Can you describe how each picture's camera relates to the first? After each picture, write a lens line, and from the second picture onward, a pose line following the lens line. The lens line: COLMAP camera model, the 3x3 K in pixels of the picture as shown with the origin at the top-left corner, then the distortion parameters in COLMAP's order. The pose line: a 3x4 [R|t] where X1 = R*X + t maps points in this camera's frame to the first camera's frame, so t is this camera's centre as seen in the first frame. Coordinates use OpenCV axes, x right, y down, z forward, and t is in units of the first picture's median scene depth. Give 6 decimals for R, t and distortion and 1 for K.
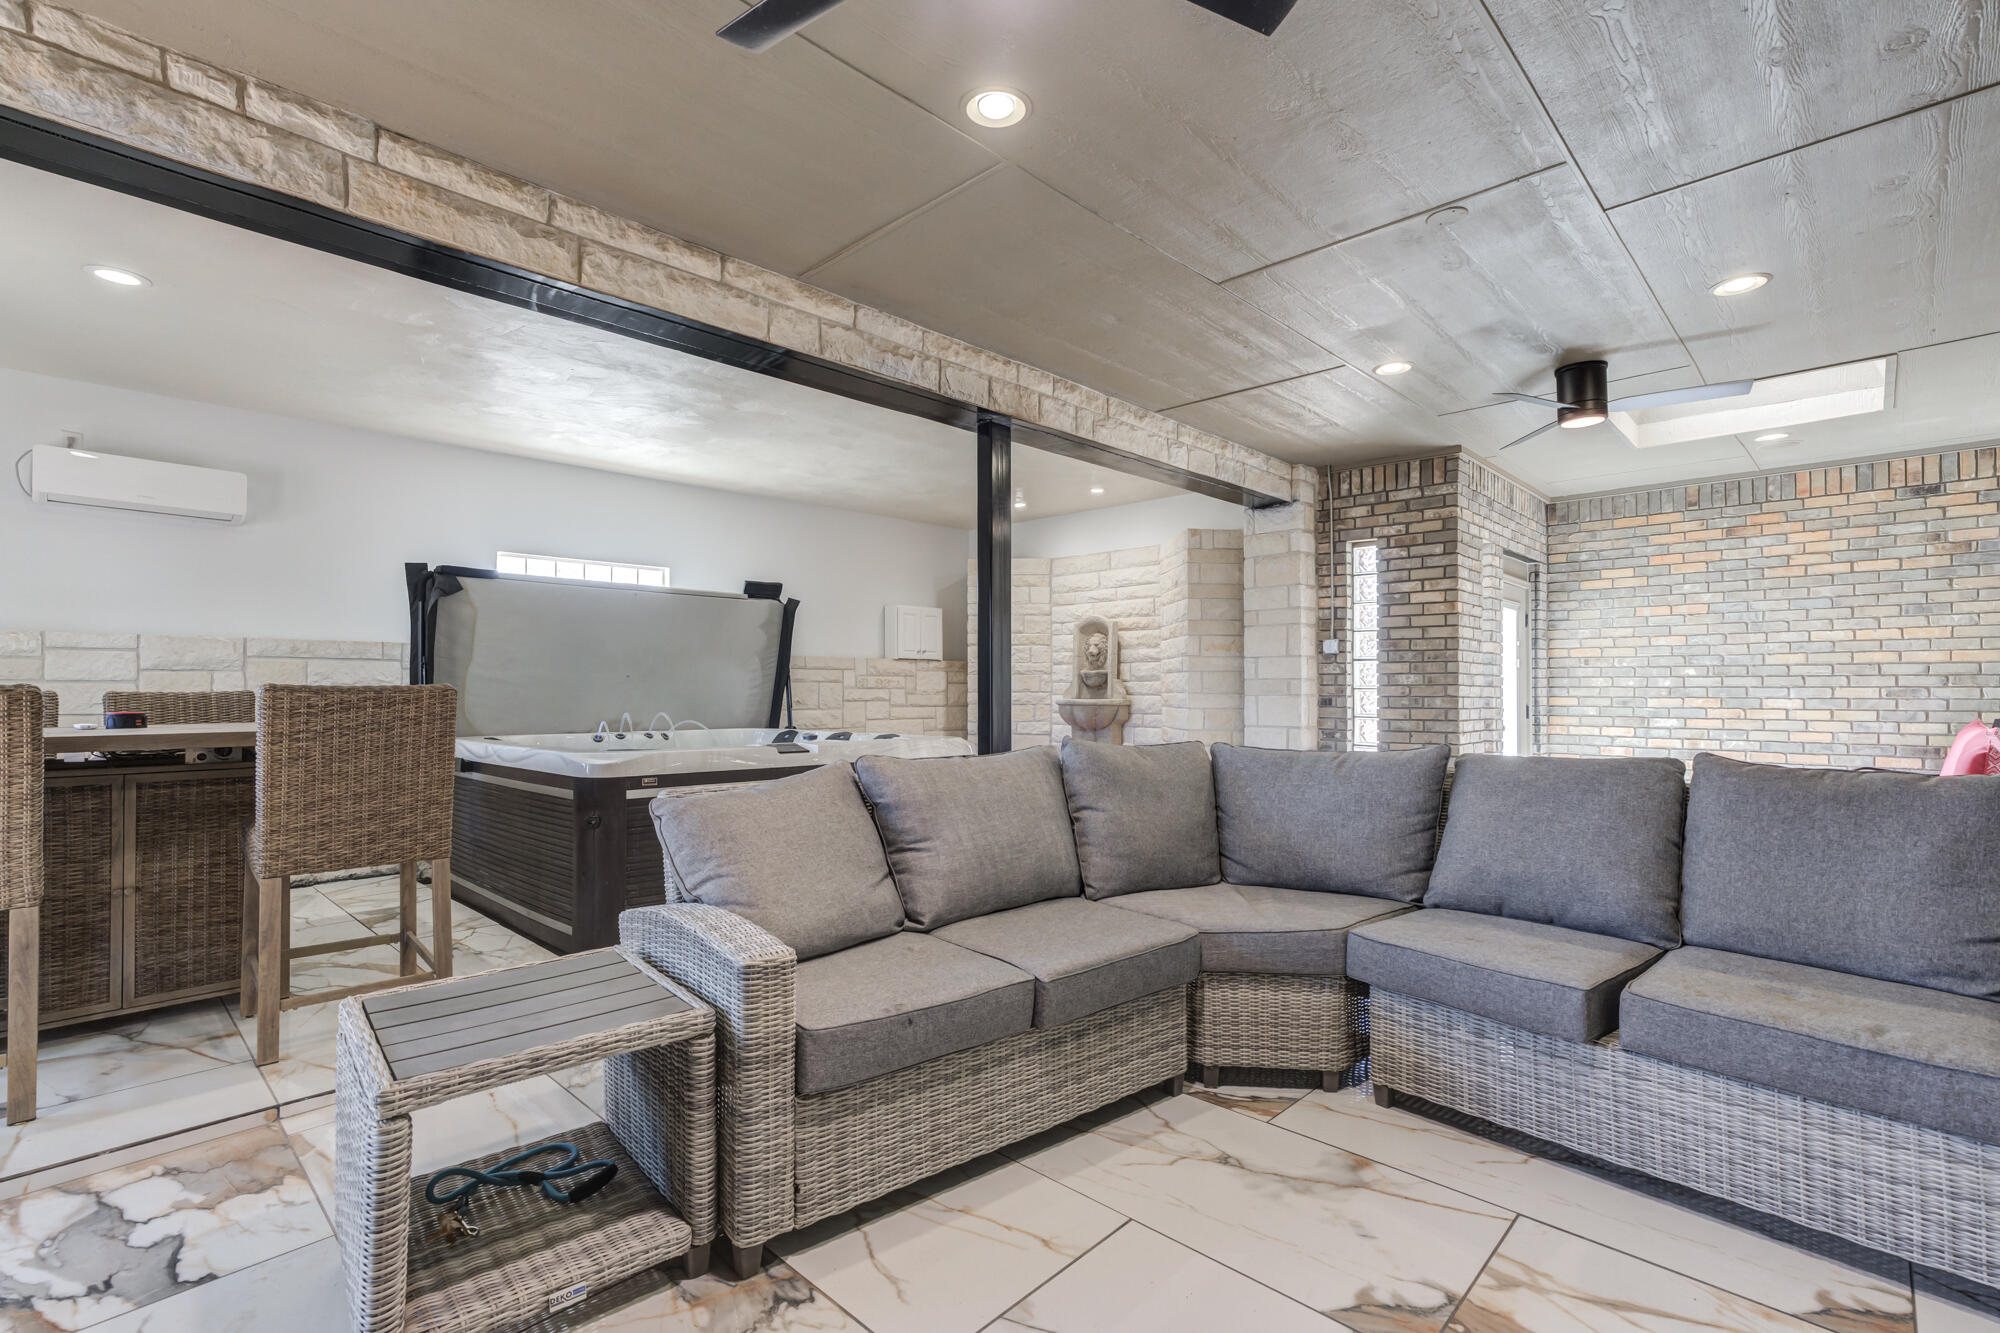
lens RADIAL K [[919.4, 0, 999.6], [0, 919.4, 679.6], [0, 0, 1]] dist [0.003672, 0.000651]
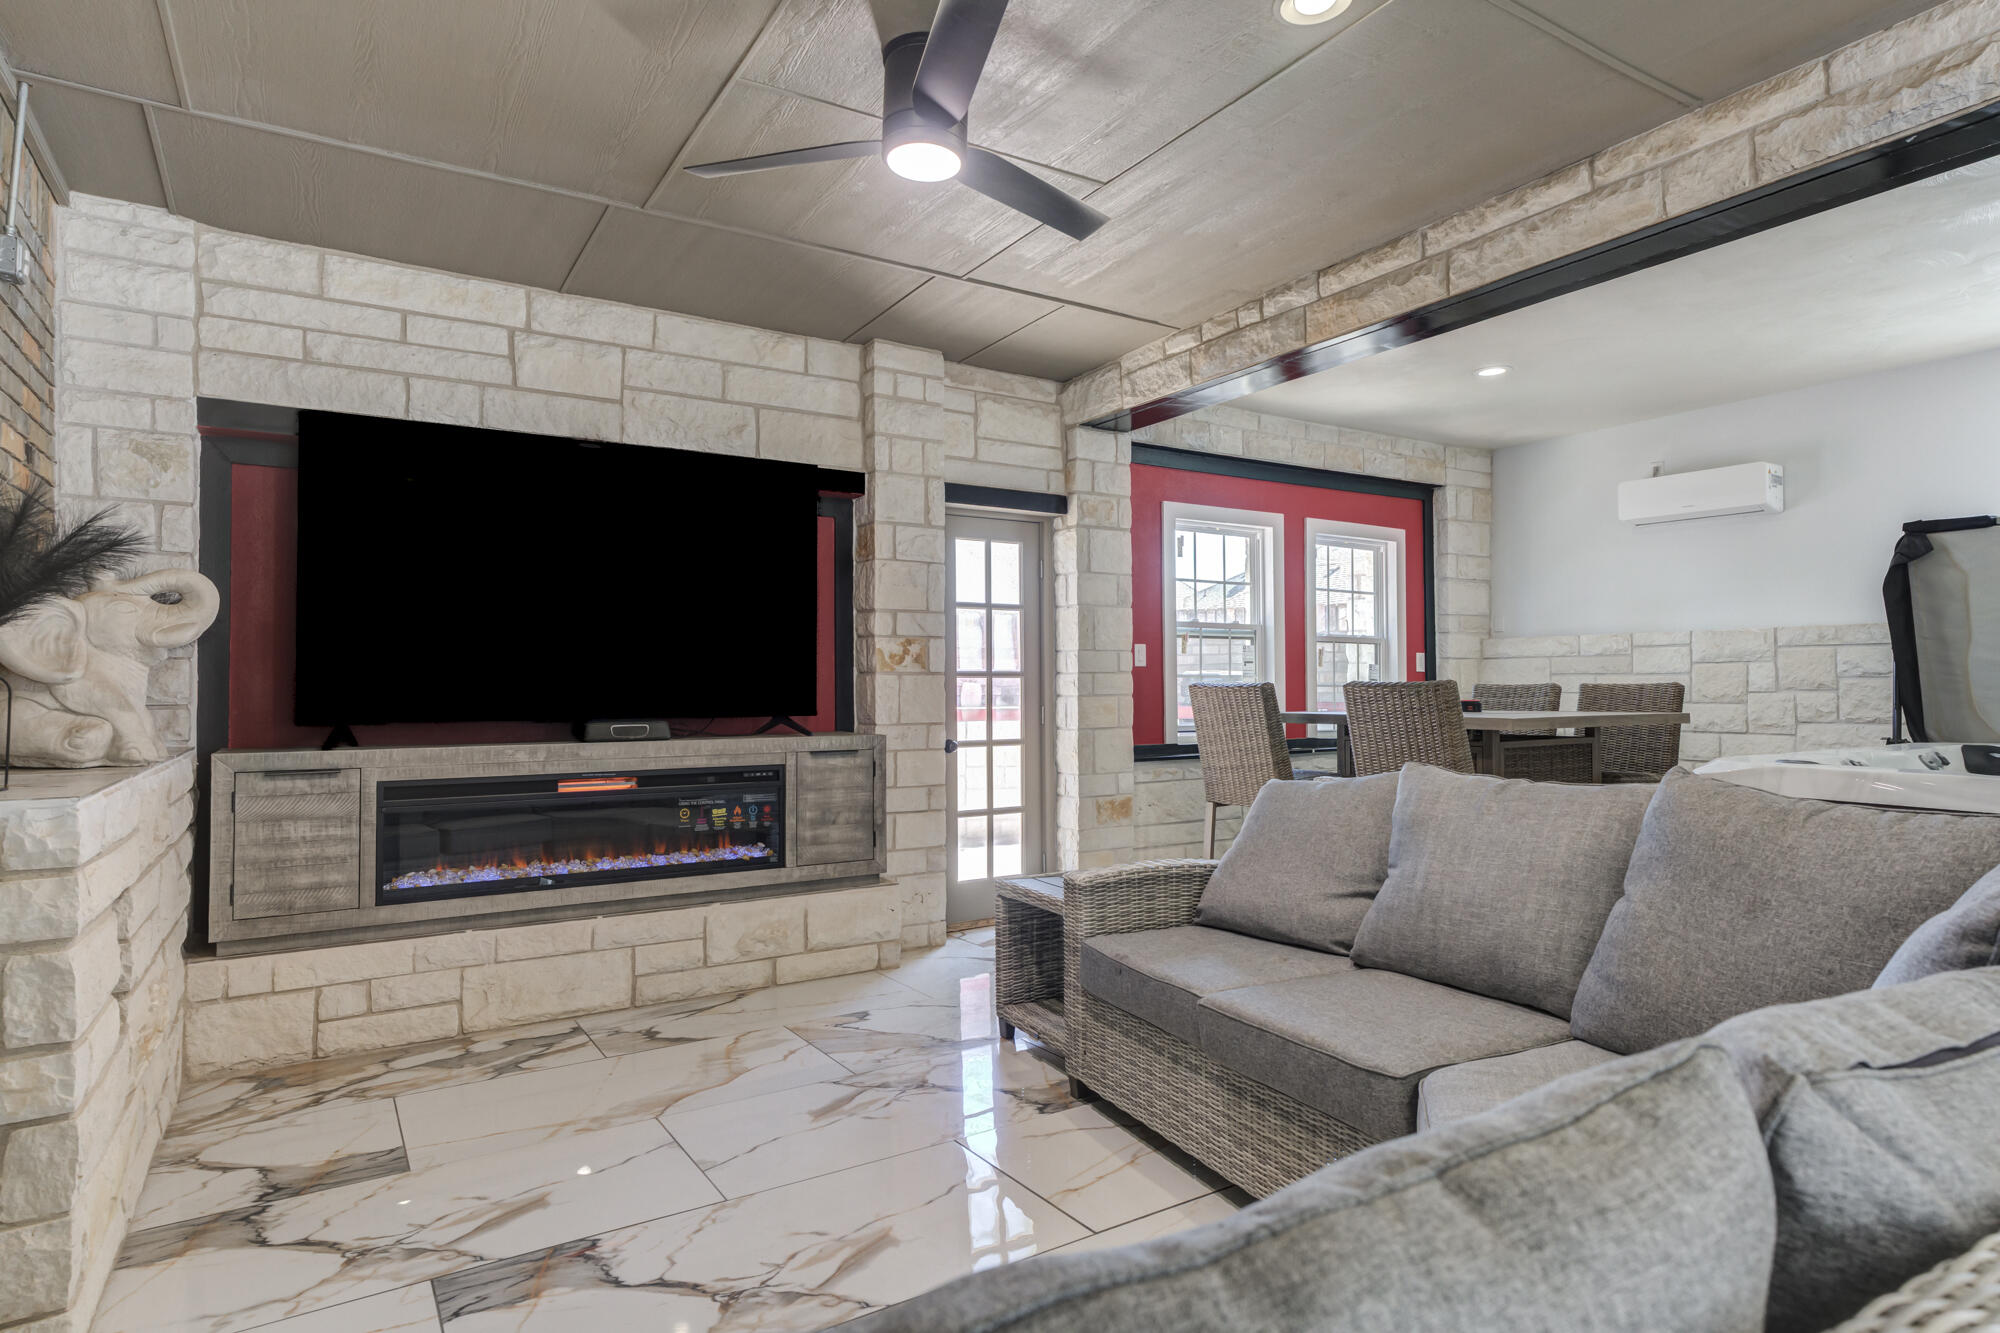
lens RADIAL K [[1096.1, 0, 1001.4], [0, 1096.1, 663.9], [0, 0, 1]] dist [0.005784, 0.000725]
pose [[-0.243725, -0.014979, -0.969729, 0.709469], [0.019166, 0.999611, -0.020258, 0.002066], [0.969655, -0.023523, -0.243343, 0.655425]]
